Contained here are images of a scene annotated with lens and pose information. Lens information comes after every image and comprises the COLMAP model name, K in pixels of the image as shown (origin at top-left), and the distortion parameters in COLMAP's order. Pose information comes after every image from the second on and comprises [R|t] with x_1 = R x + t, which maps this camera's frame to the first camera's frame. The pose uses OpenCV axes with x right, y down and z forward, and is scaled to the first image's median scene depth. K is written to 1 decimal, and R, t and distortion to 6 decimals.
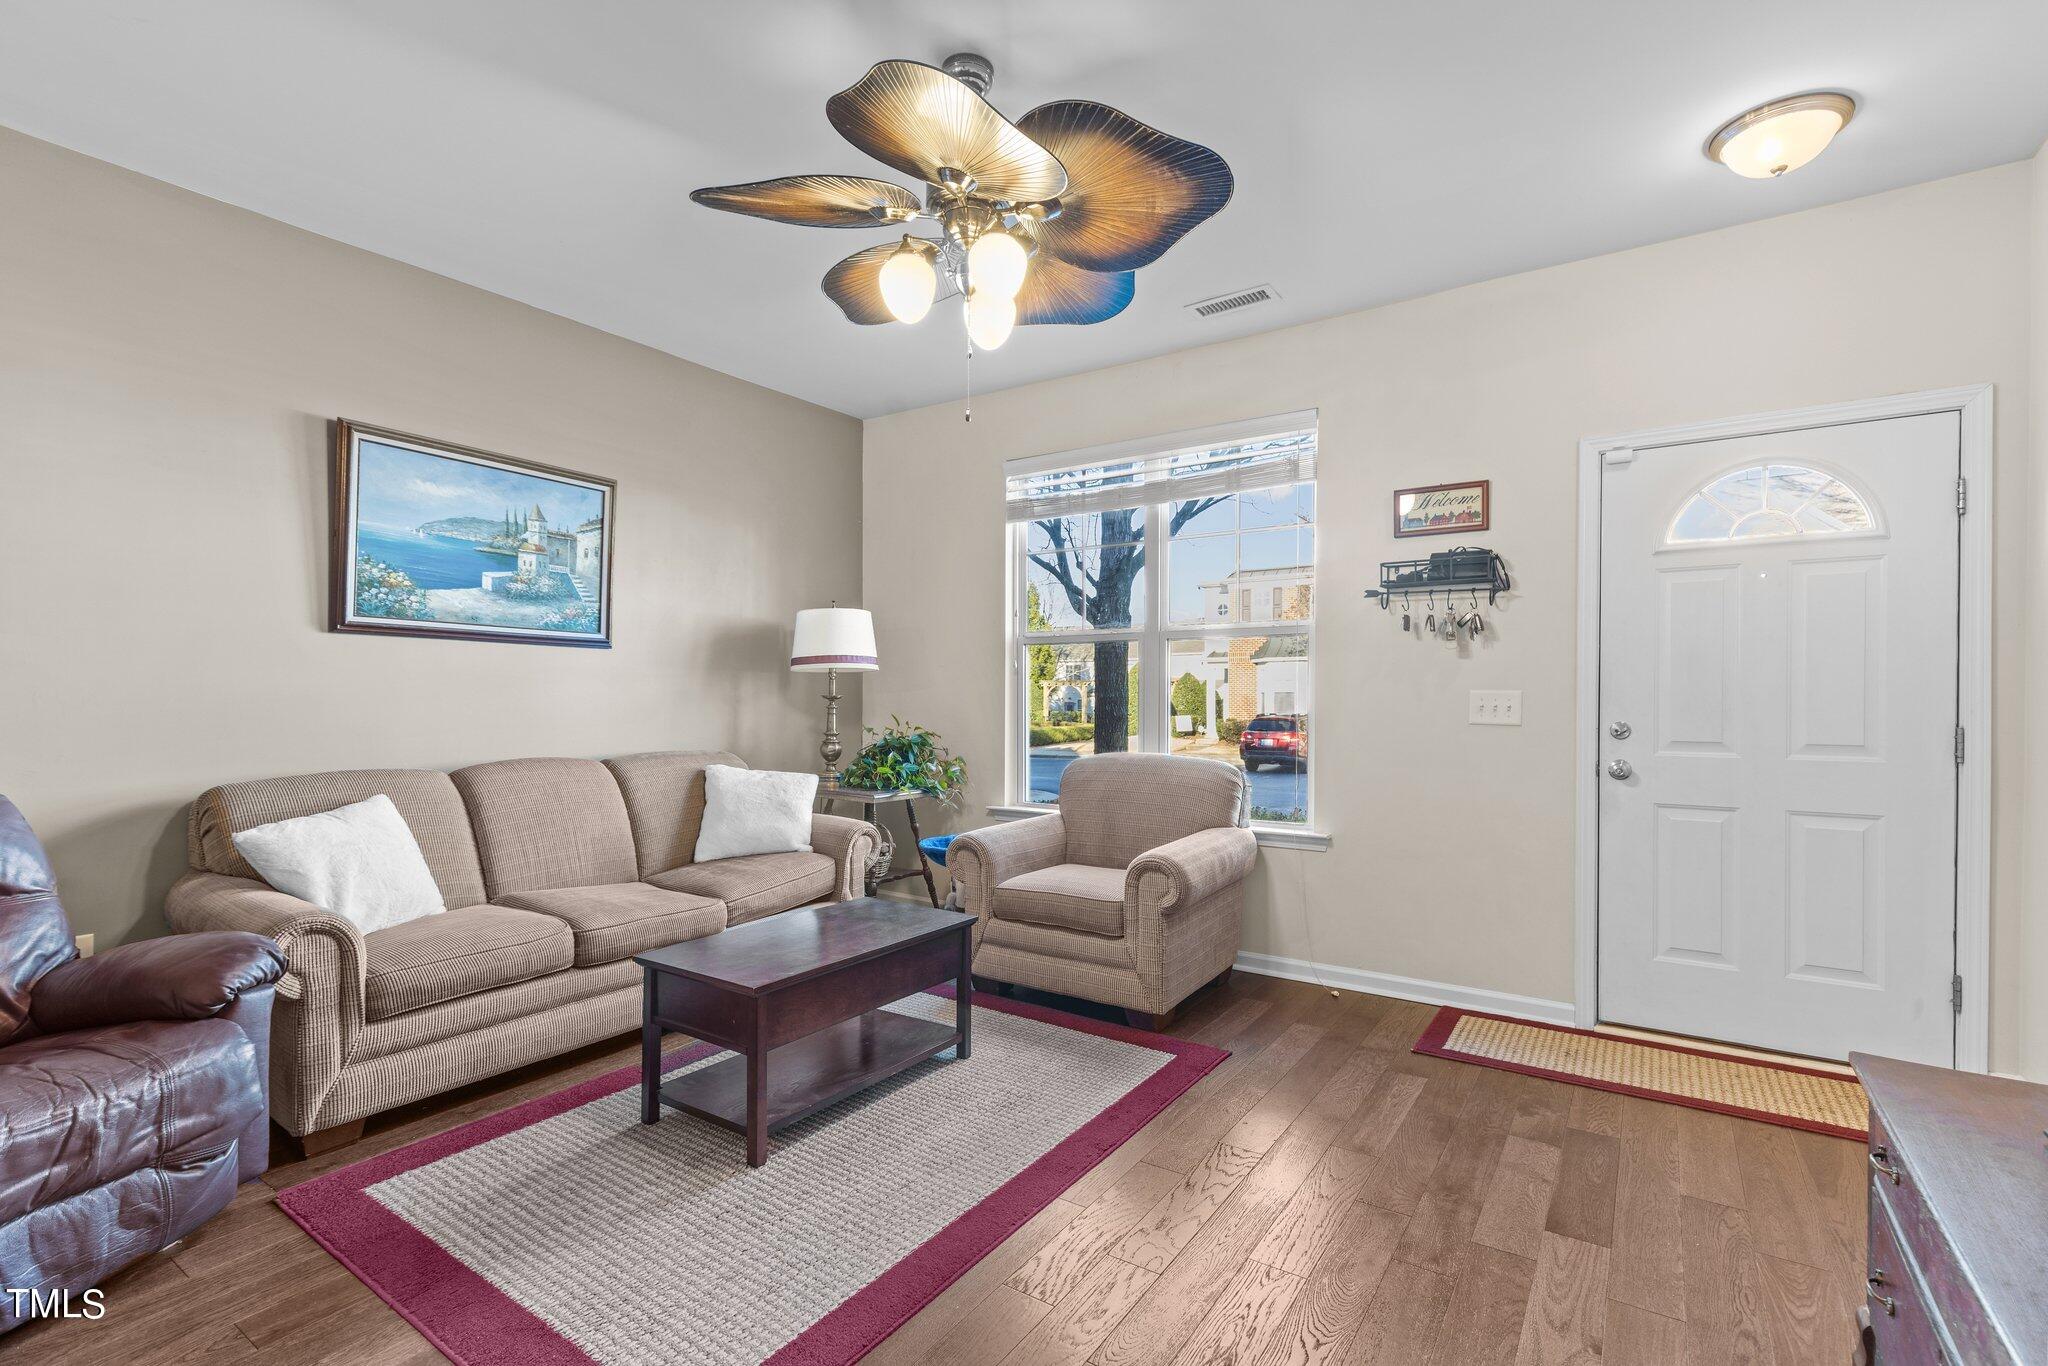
lens RADIAL K [[934.2, 0, 1023.5], [0, 934.2, 694.4], [0, 0, 1]] dist [0.008835, -0.001905]
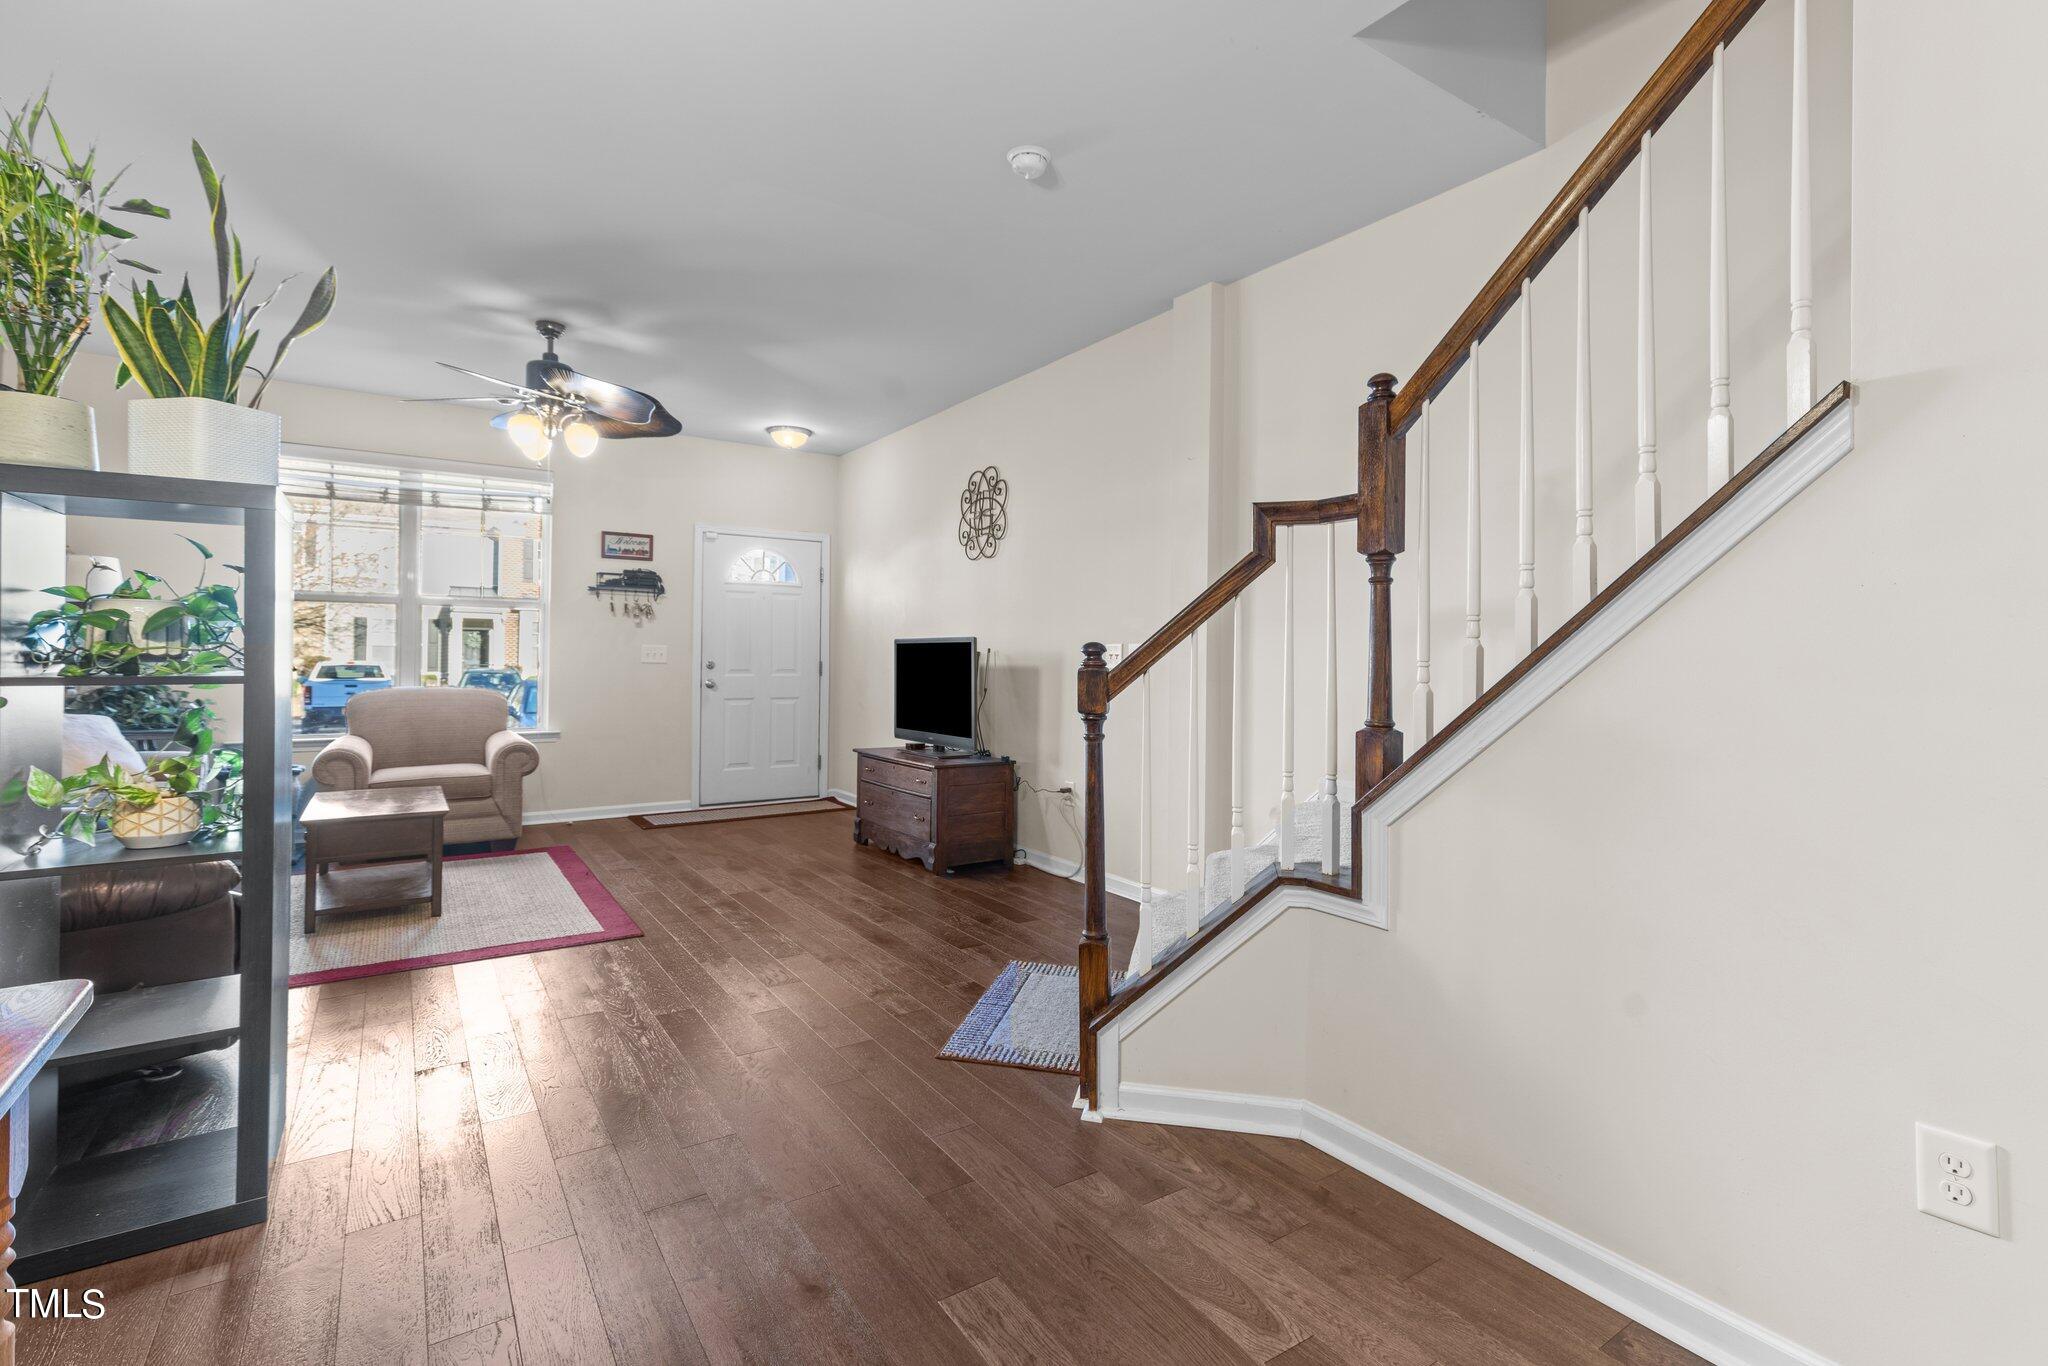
lens RADIAL K [[934.2, 0, 1025.8], [0, 934.2, 649.3], [0, 0, 1]] dist [0.008835, -0.001905]
pose [[0.387031, 0.008354, 0.922029, -0.967709], [-0.008799, 0.999947, -0.005367, 0.007431], [-0.922025, -0.006036, 0.387084, -0.441580]]
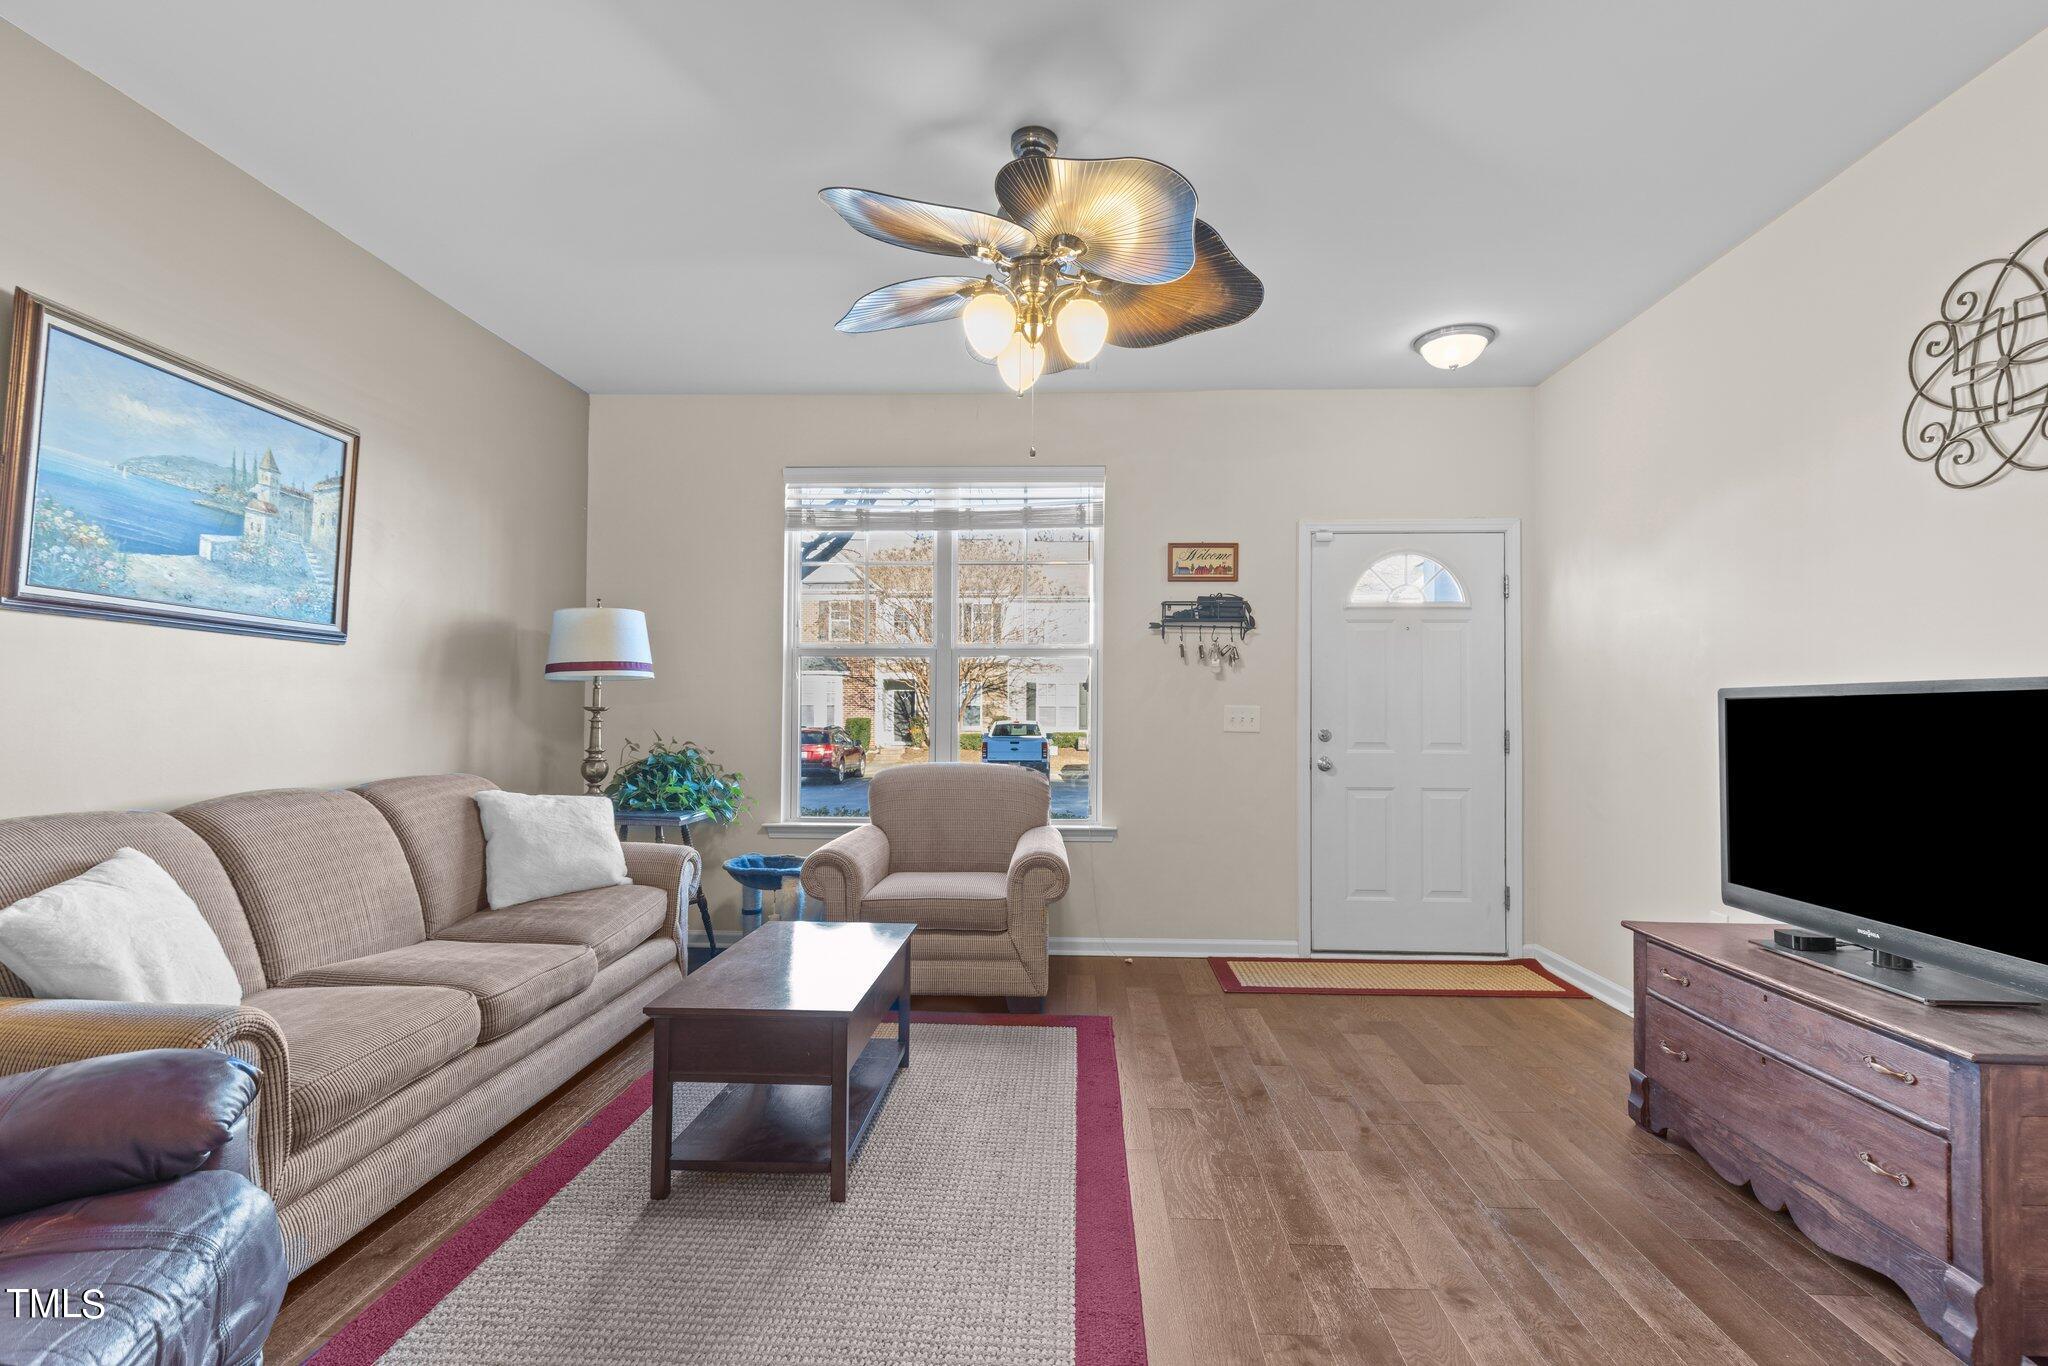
lens RADIAL K [[934.2, 0, 1042.1], [0, 934.2, 685.3], [0, 0, 1]] dist [0.008835, -0.001905]
pose [[0.851017, 0.017083, 0.524861, -0.409681], [-0.004601, 0.999675, -0.025076, 0.001197], [-0.525118, 0.018925, 0.850819, 0.046233]]
